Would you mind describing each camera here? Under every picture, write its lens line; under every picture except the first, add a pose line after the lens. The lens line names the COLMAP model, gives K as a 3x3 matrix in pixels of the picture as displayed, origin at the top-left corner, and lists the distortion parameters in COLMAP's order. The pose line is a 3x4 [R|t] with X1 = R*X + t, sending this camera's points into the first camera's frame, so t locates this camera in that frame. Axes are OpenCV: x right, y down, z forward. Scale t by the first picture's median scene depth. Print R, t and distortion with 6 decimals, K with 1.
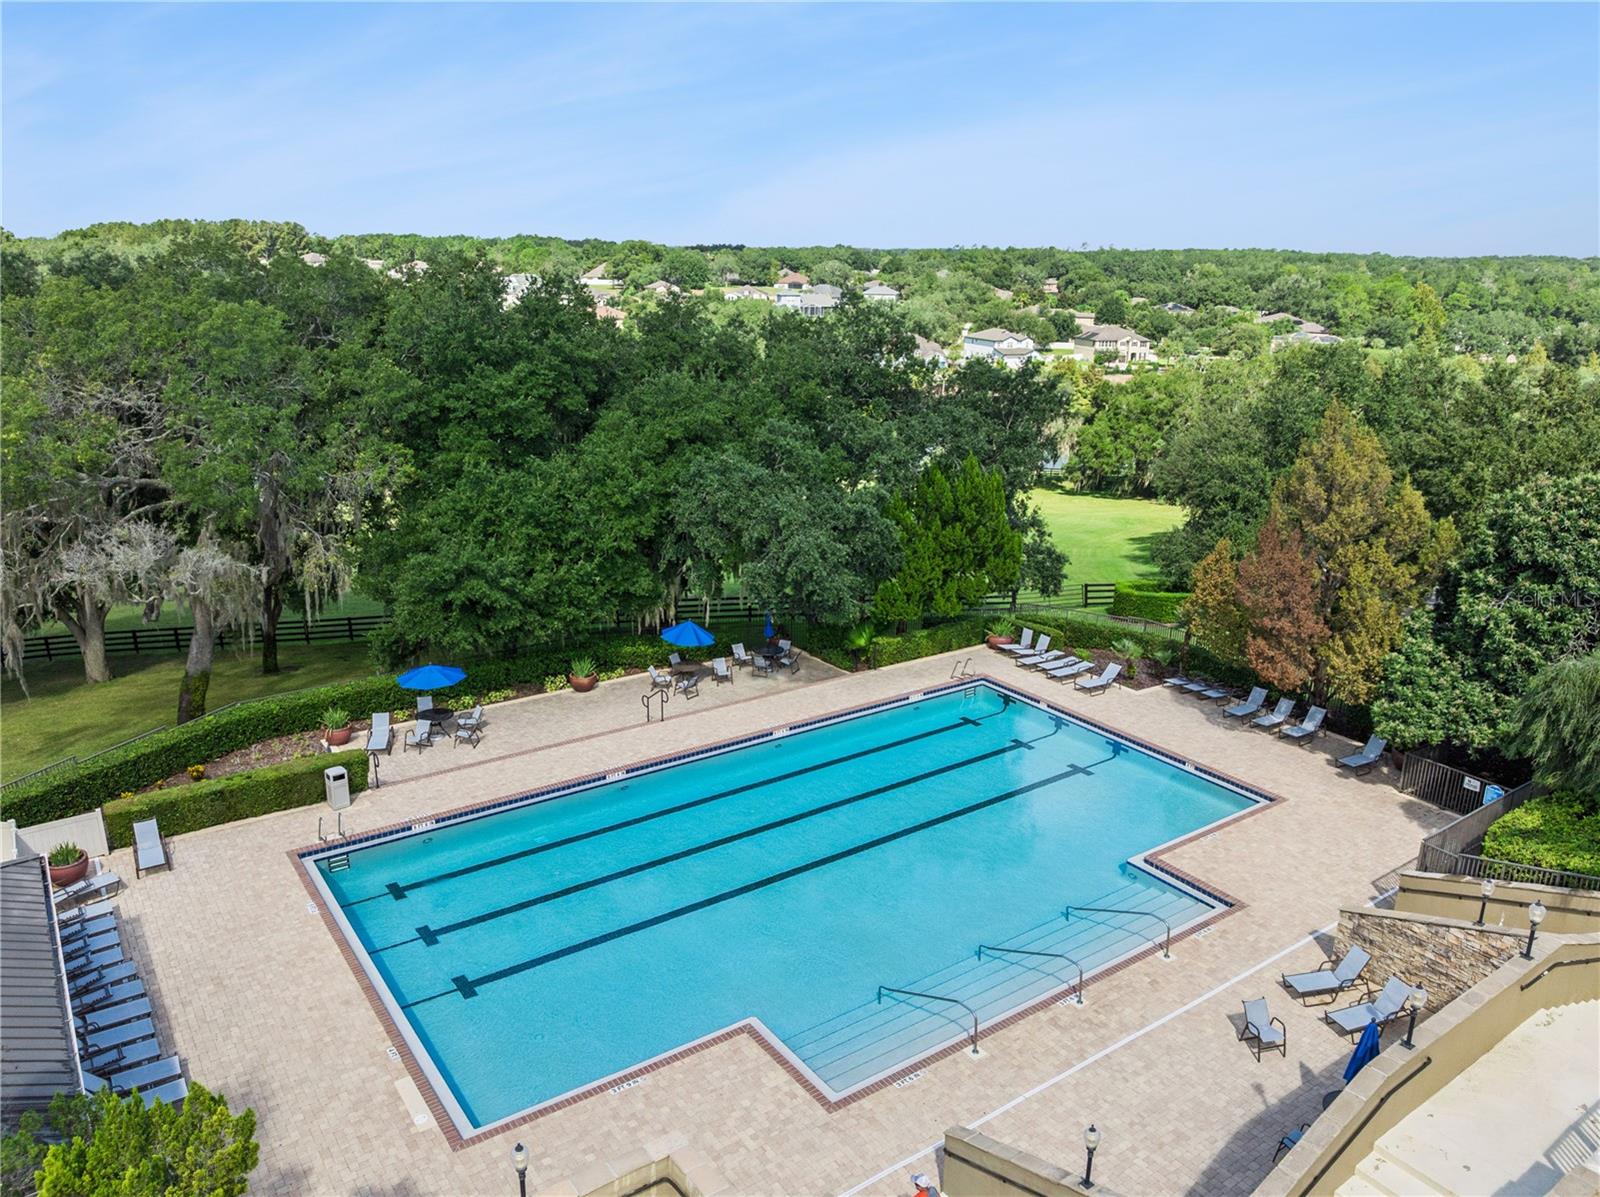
lens RADIAL K [[1180.4, 0, 800.0], [0, 1180.4, 598.5], [0, 0, 1]] dist [-0.034590, -0.005651]
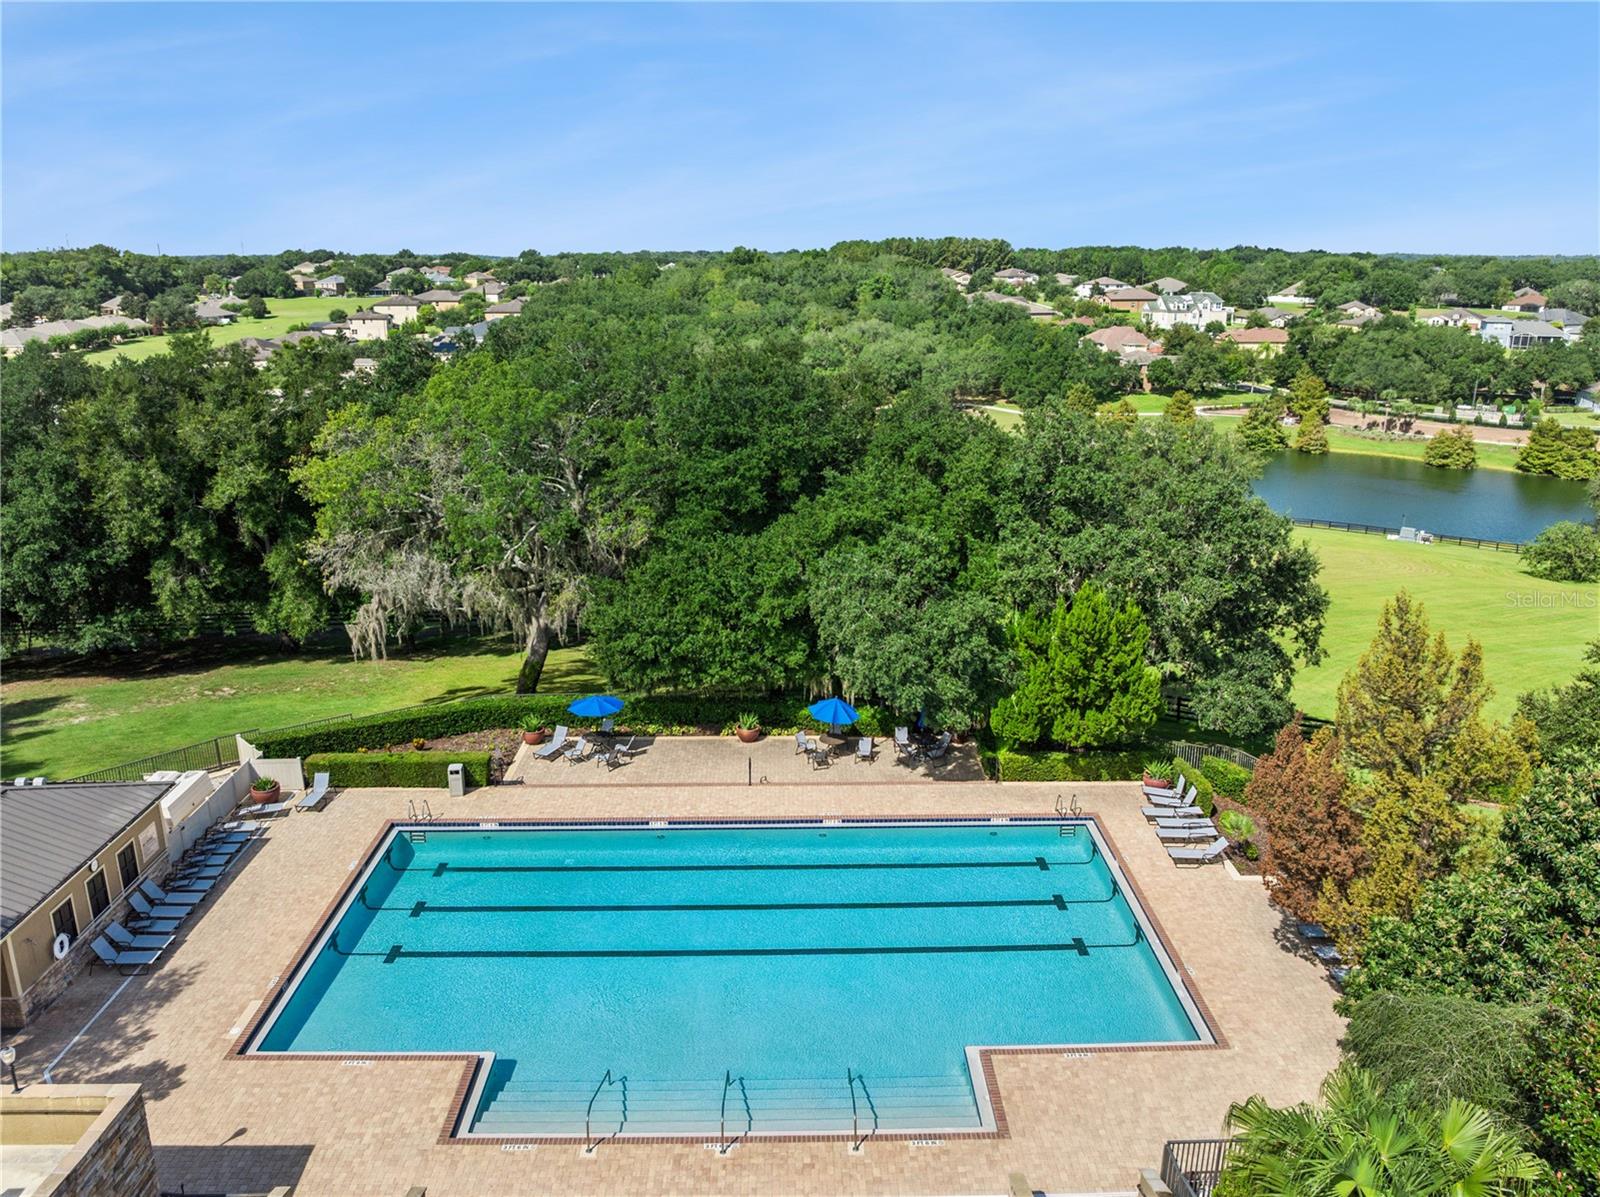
lens RADIAL K [[1180.4, 0, 800.0], [0, 1180.4, 598.5], [0, 0, 1]] dist [-0.034590, -0.005651]
pose [[0.826269, 0.145730, -0.544097, 0.457353], [-0.147557, 0.988220, 0.040602, -0.111345], [0.543604, 0.046737, 0.838039, 0.083223]]
